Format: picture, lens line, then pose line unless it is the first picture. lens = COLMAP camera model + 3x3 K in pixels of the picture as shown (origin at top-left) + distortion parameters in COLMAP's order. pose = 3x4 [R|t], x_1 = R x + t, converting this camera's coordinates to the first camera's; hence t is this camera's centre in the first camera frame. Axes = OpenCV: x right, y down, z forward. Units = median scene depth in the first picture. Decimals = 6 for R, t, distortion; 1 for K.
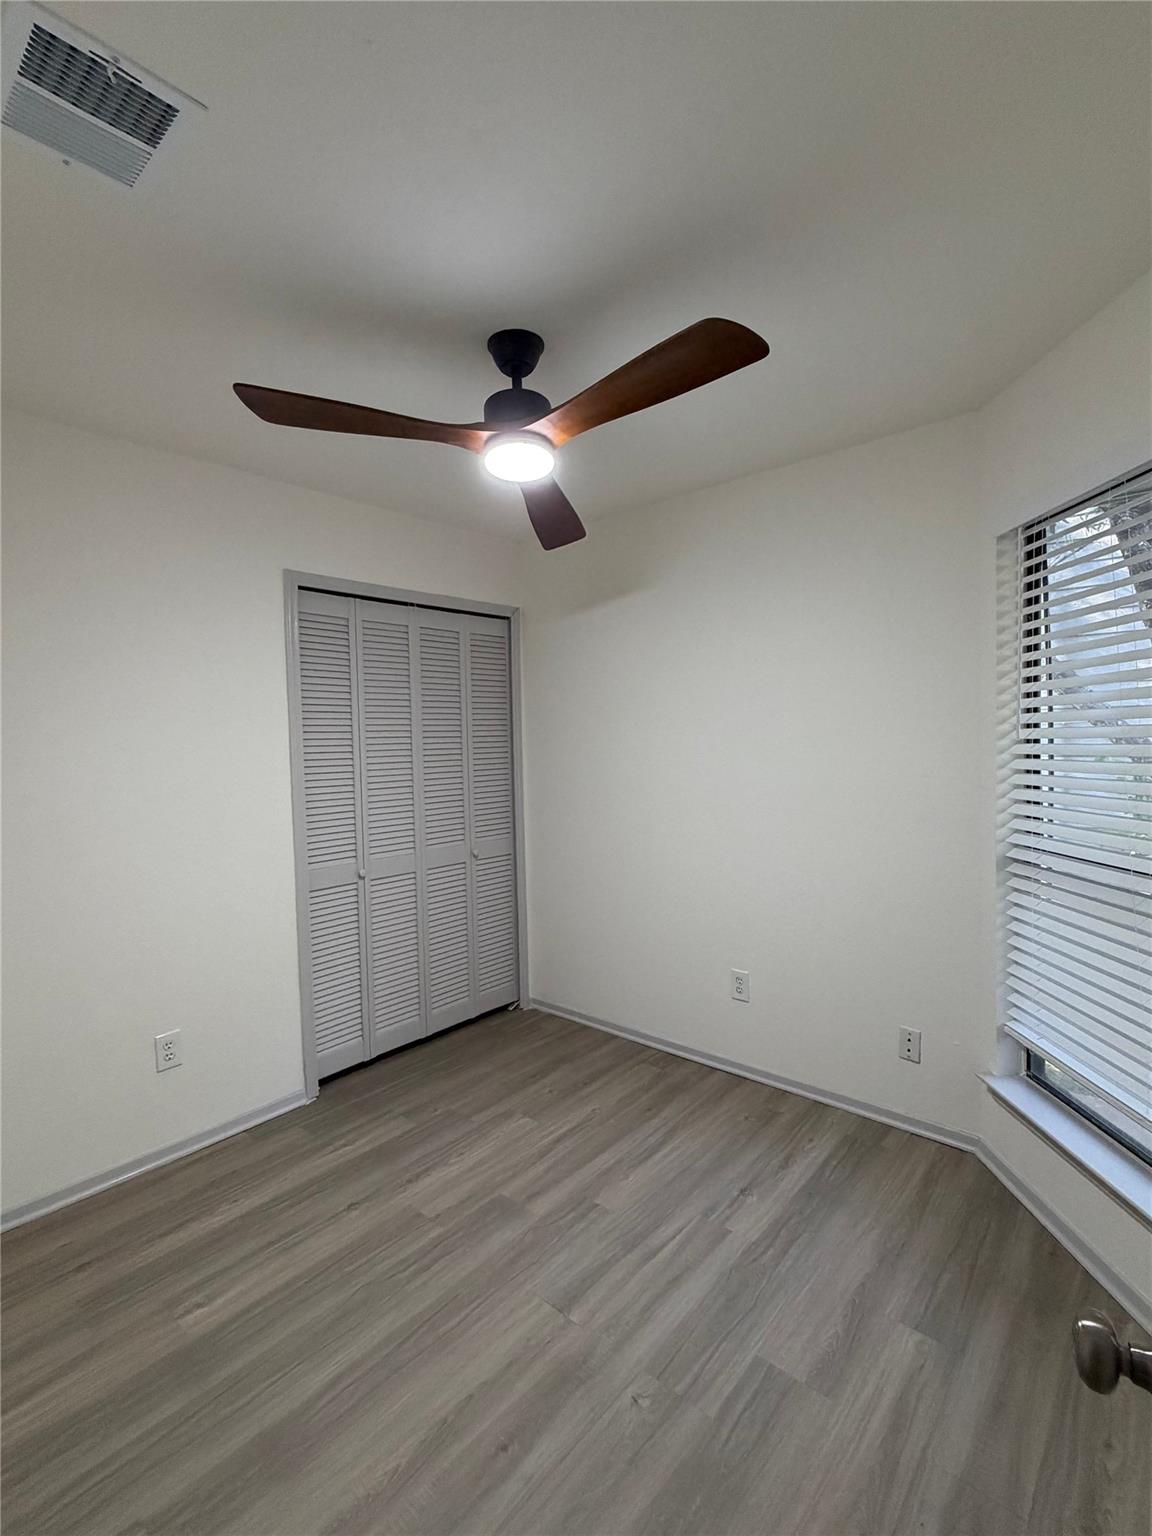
lens RADIAL K [[704.0, 0, 574.6], [0, 704.0, 767.1], [0, 0, 1]] dist [-0.001242, -0.000294]
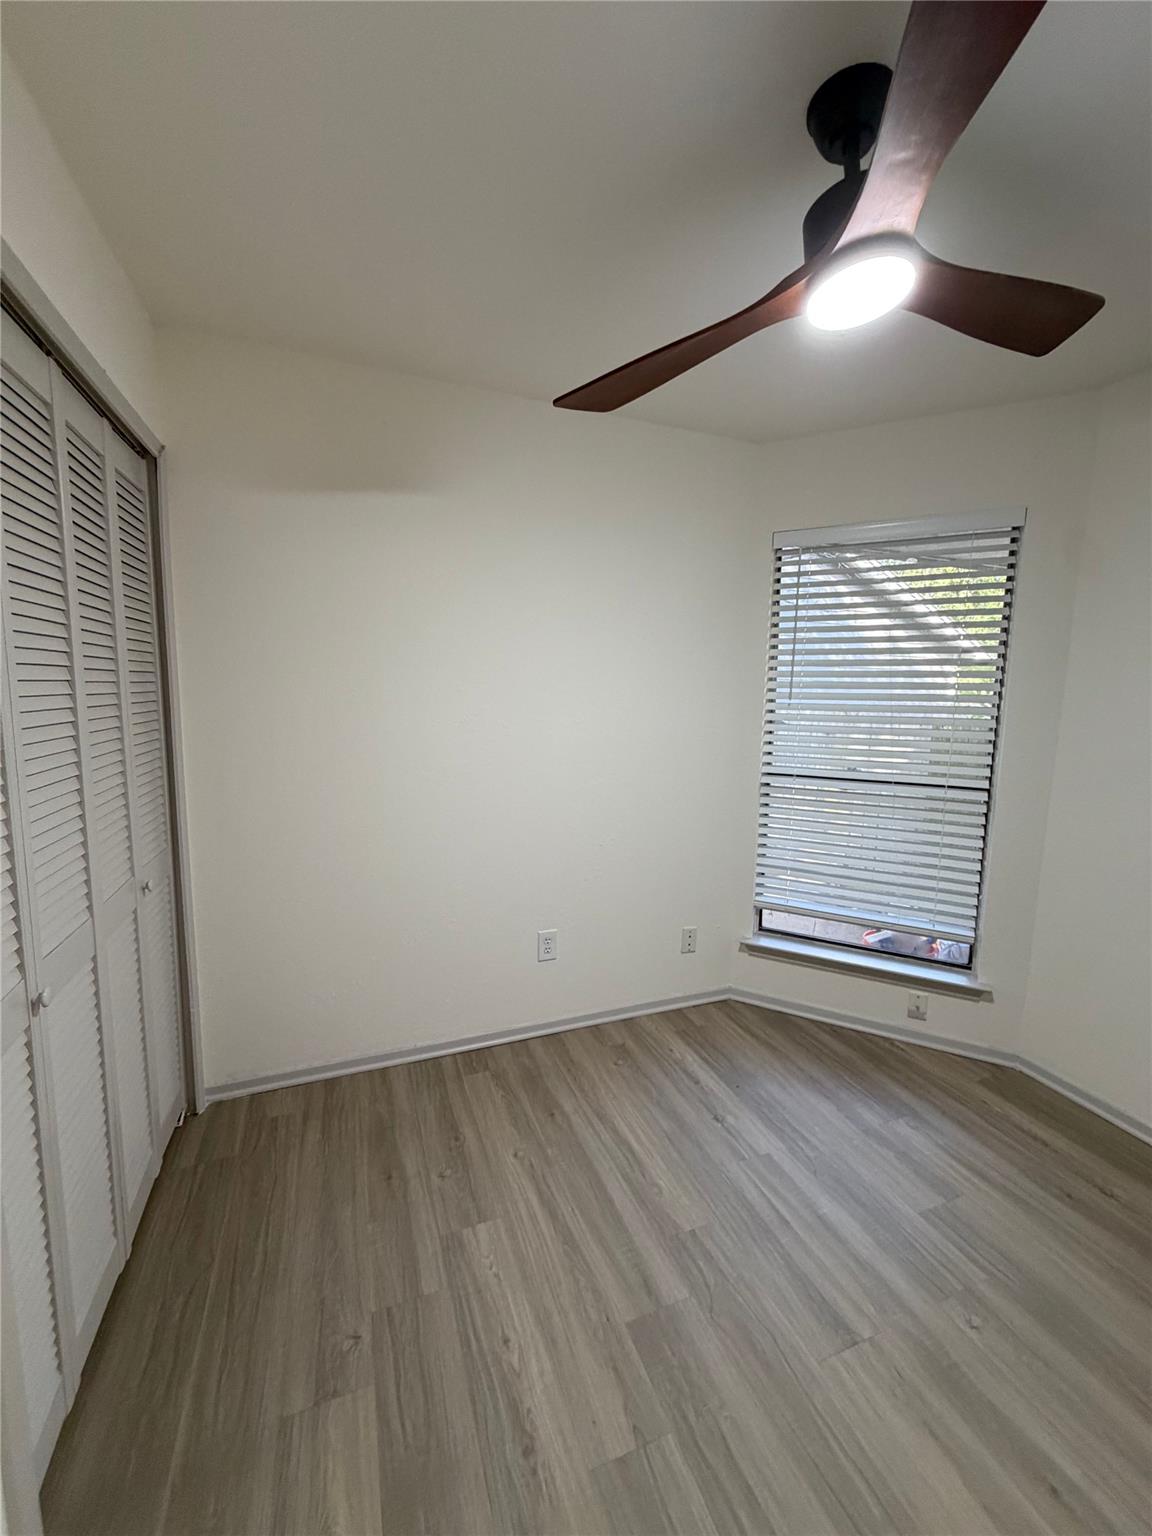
lens RADIAL K [[607.4, 0, 579.3], [0, 607.4, 767.1], [0, 0, 1]] dist [0.000554, 0.000085]
pose [[0.453955, -0.085267, 0.886936, -0.560226], [0.003551, 0.995576, 0.093893, -0.020942], [-0.891018, -0.039473, 0.452249, 0.691914]]
